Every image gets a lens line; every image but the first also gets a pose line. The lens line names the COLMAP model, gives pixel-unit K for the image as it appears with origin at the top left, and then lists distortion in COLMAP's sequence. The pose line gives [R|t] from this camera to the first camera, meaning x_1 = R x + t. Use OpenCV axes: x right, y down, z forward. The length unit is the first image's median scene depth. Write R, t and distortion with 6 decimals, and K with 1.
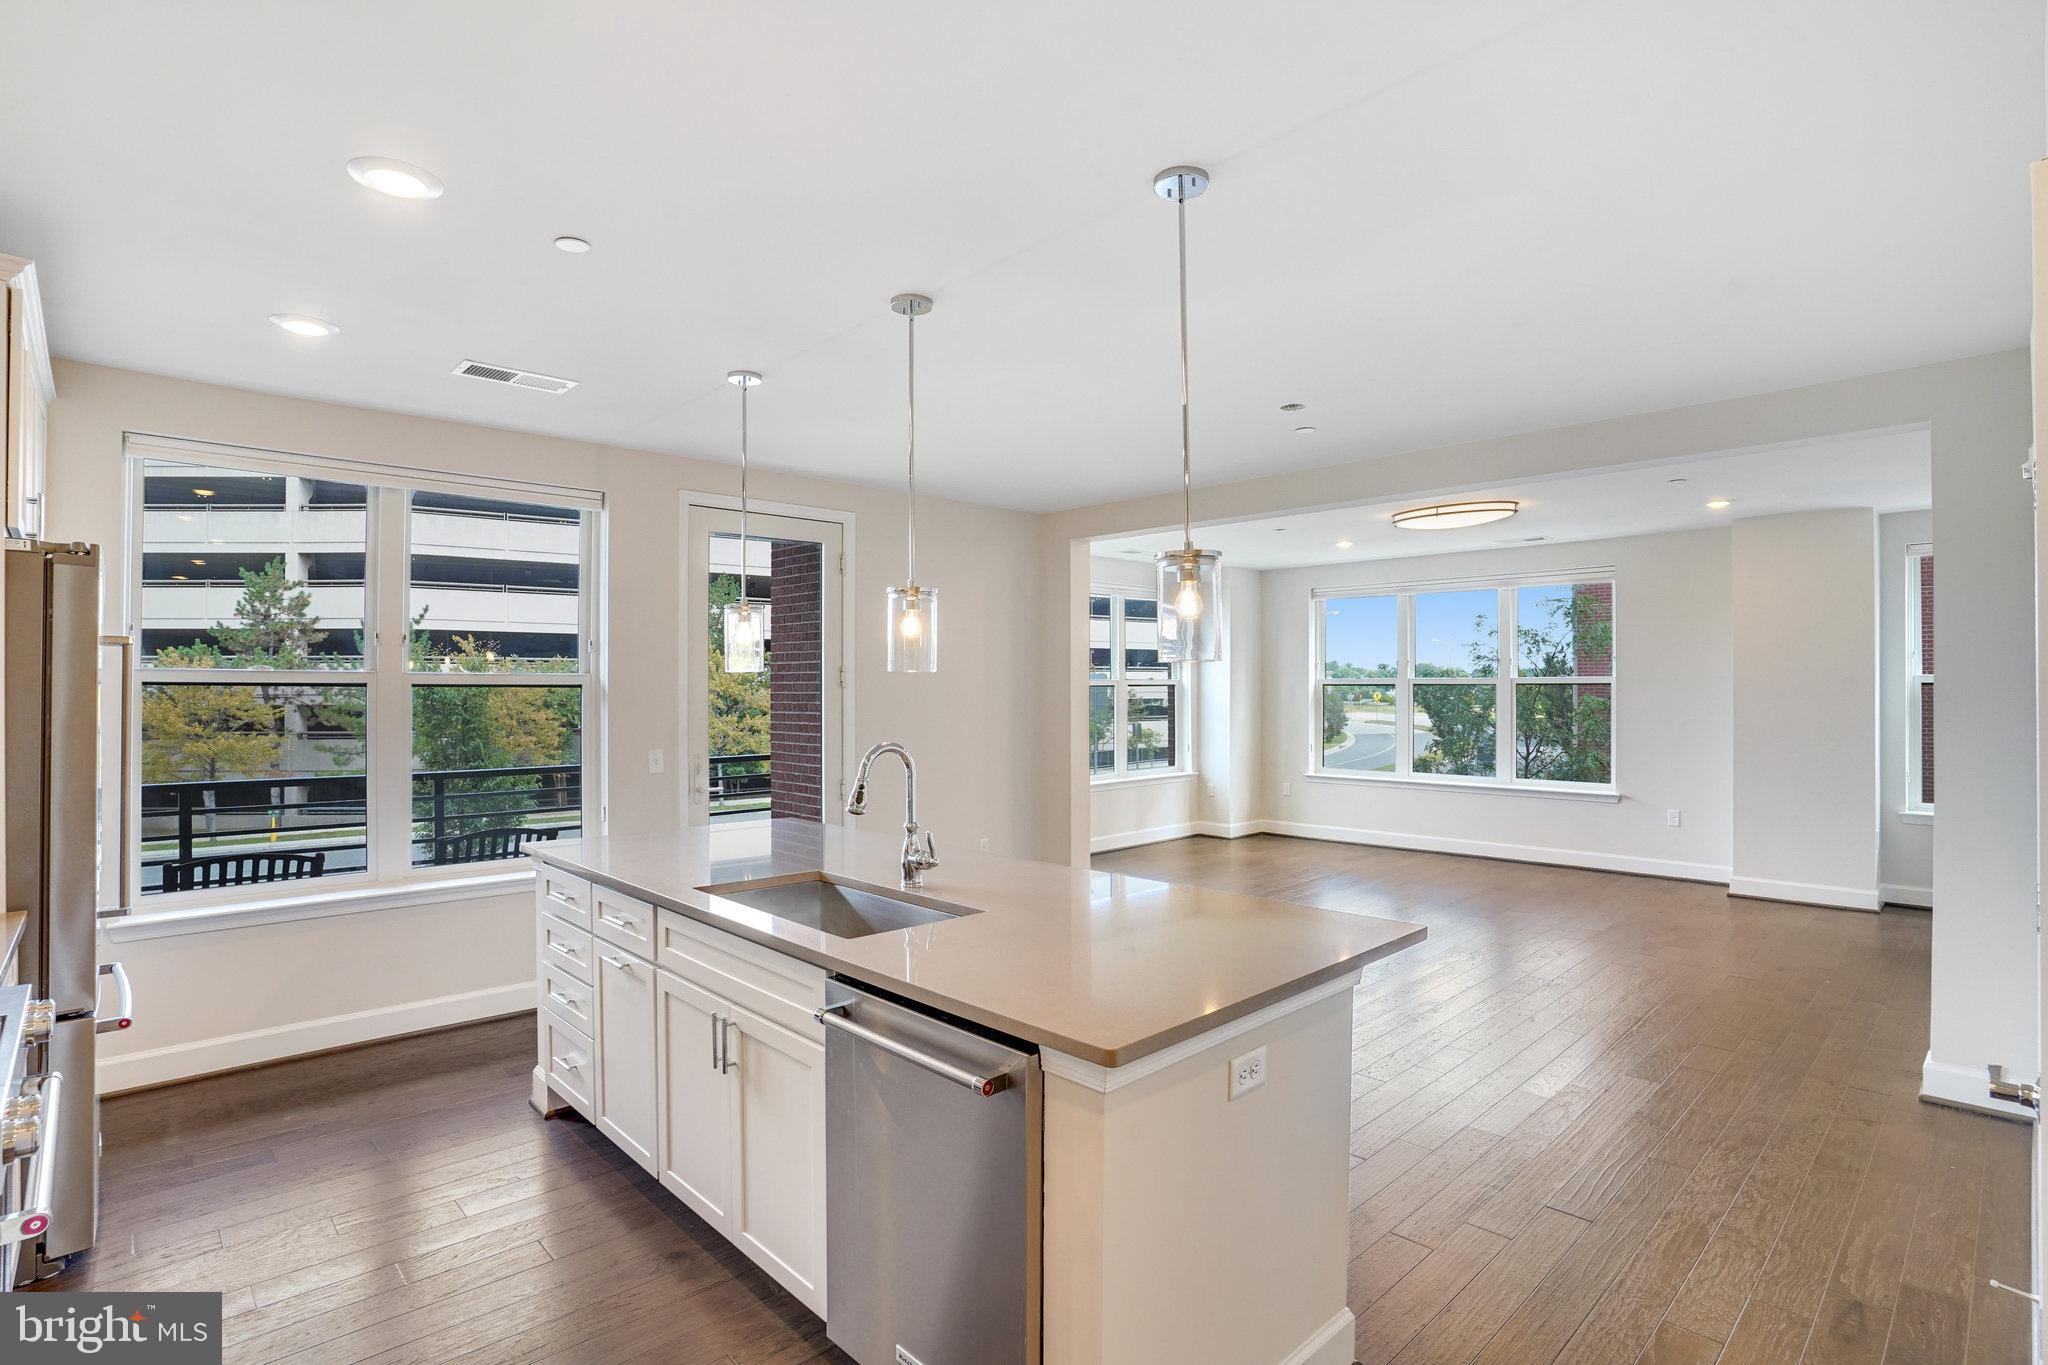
lens RADIAL K [[1037.7, 0, 1022.9], [0, 1037.7, 672.2], [0, 0, 1]] dist [-0.043513, 0.006258]
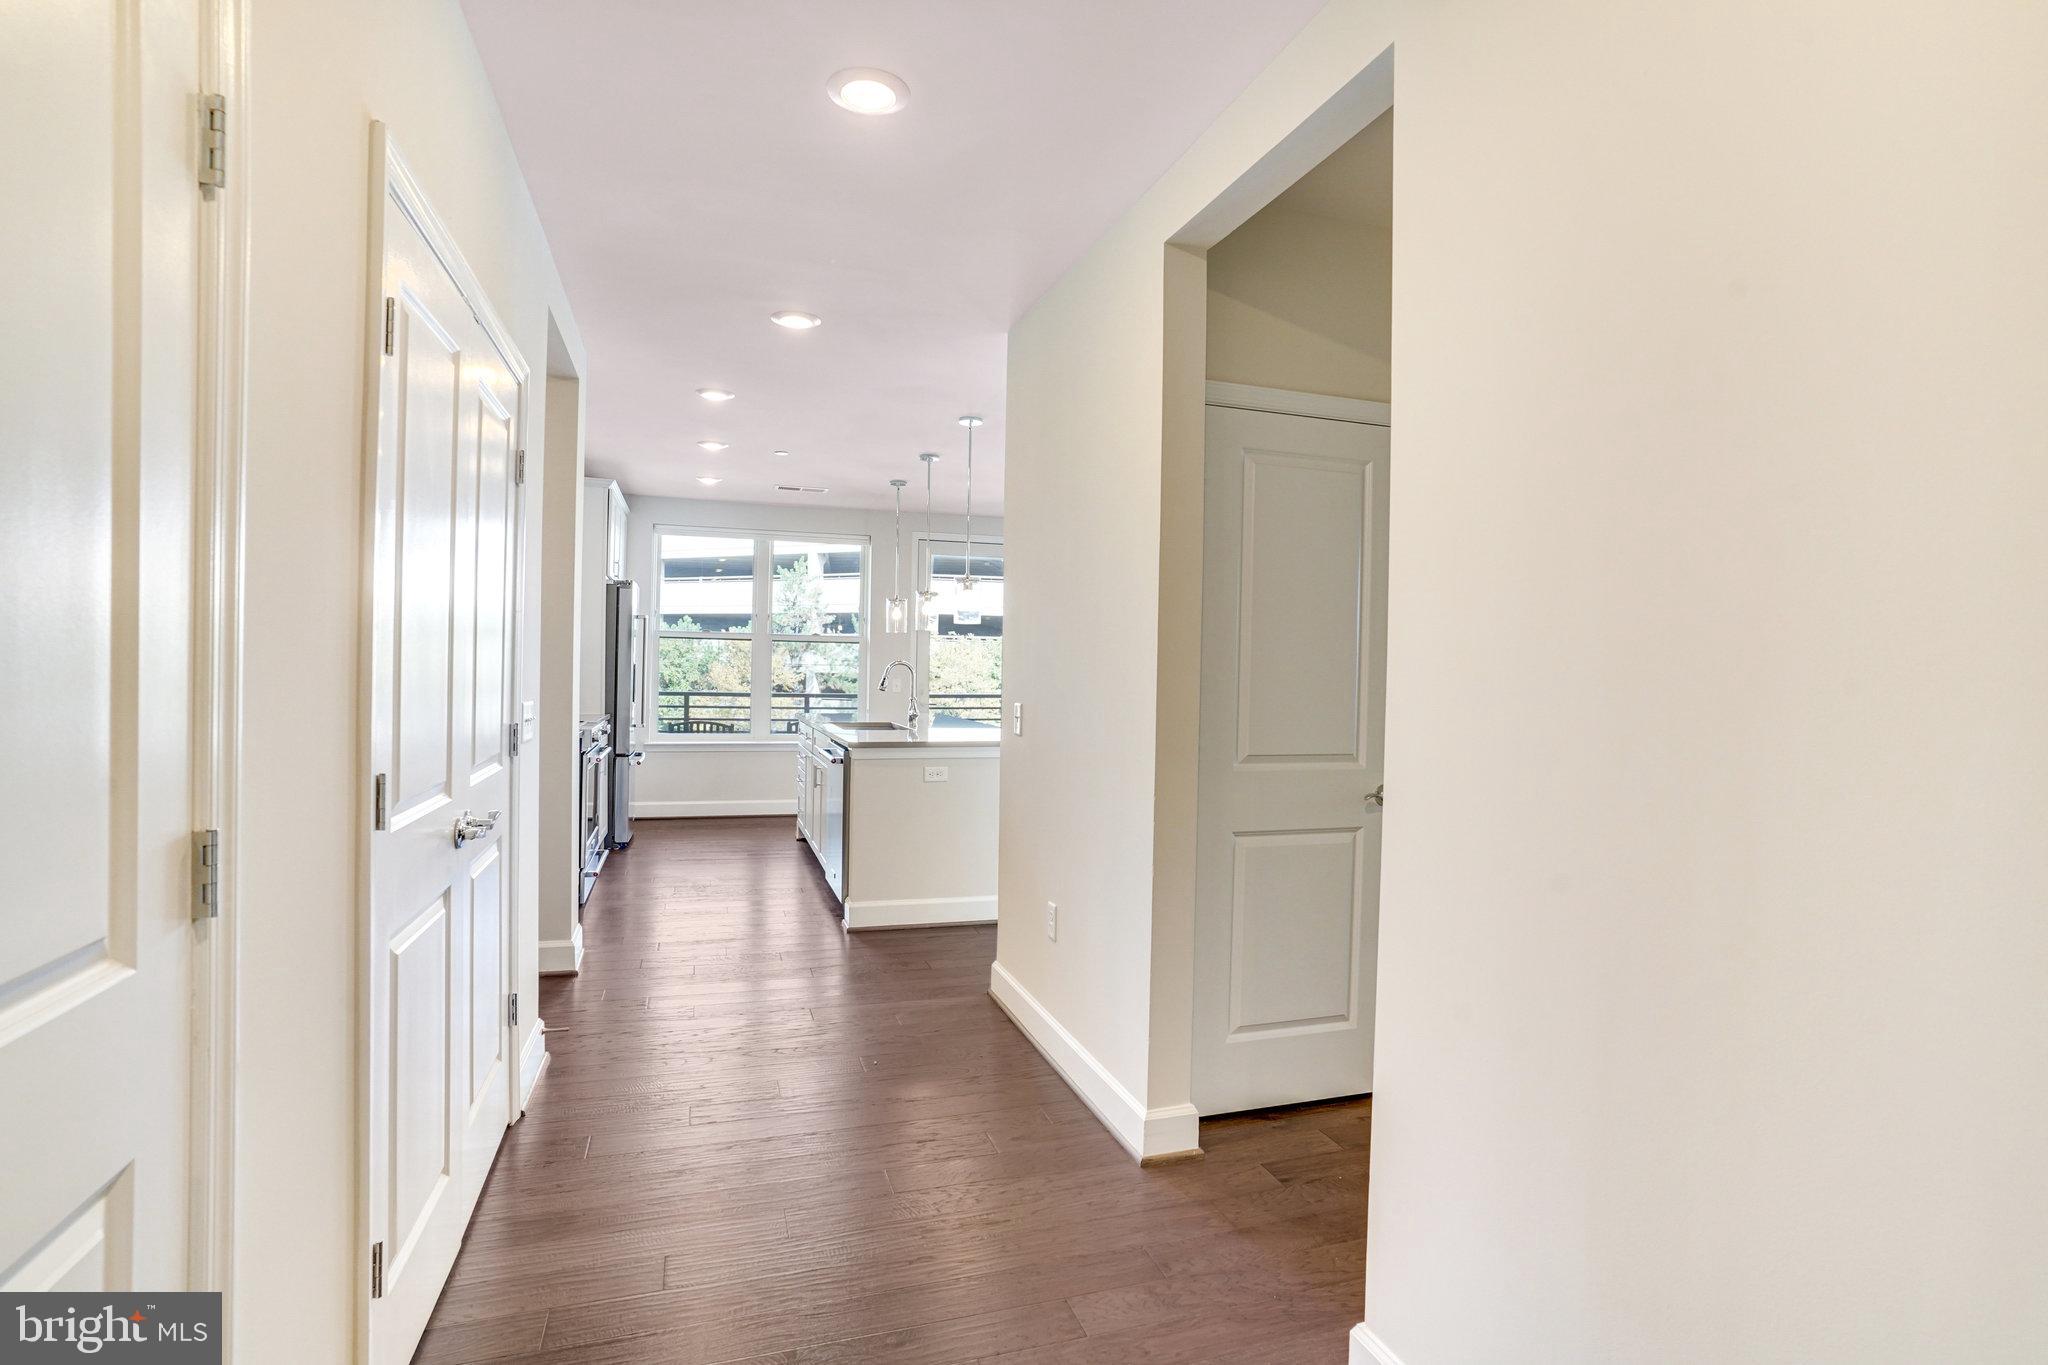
lens RADIAL K [[994.7, 0, 1007.0], [0, 994.7, 675.1], [0, 0, 1]] dist [-0.001662, 0.000019]
pose [[0.905475, 0.020205, -0.423918, 0.211863], [-0.010458, 0.999625, 0.025306, 0.008713], [0.424271, -0.018480, 0.905347, -0.187462]]
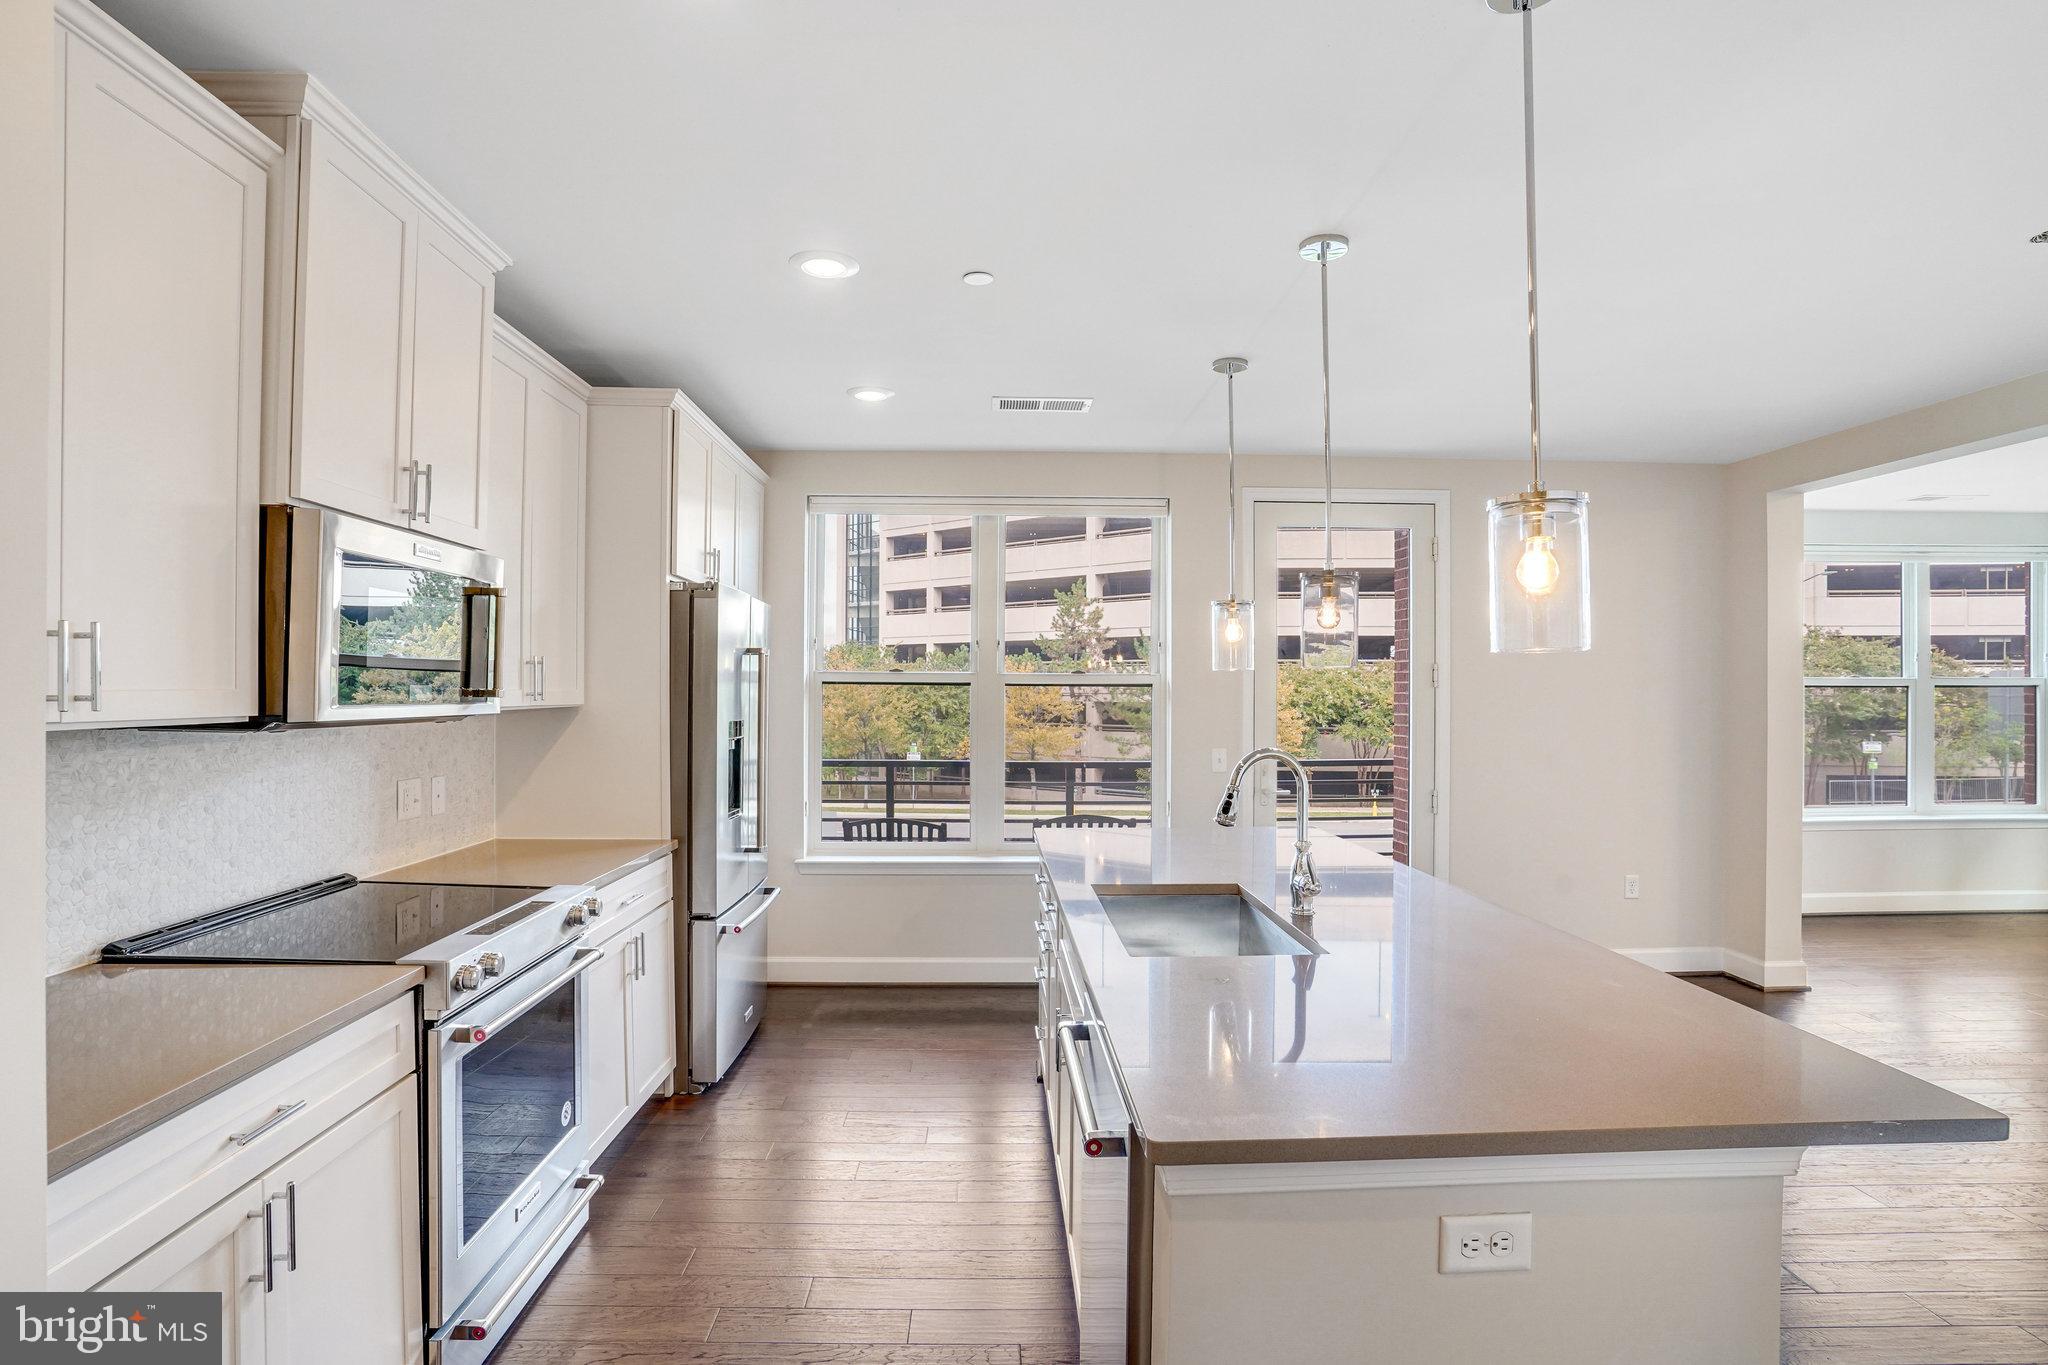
lens RADIAL K [[1037.7, 0, 979.9], [0, 1037.7, 692.2], [0, 0, 1]] dist [-0.043513, 0.006258]
pose [[0.738220, 0.005511, -0.674537, 0.058045], [0.007475, 0.999838, 0.016348, 0.000434], [0.674518, -0.017111, 0.738060, 0.036876]]
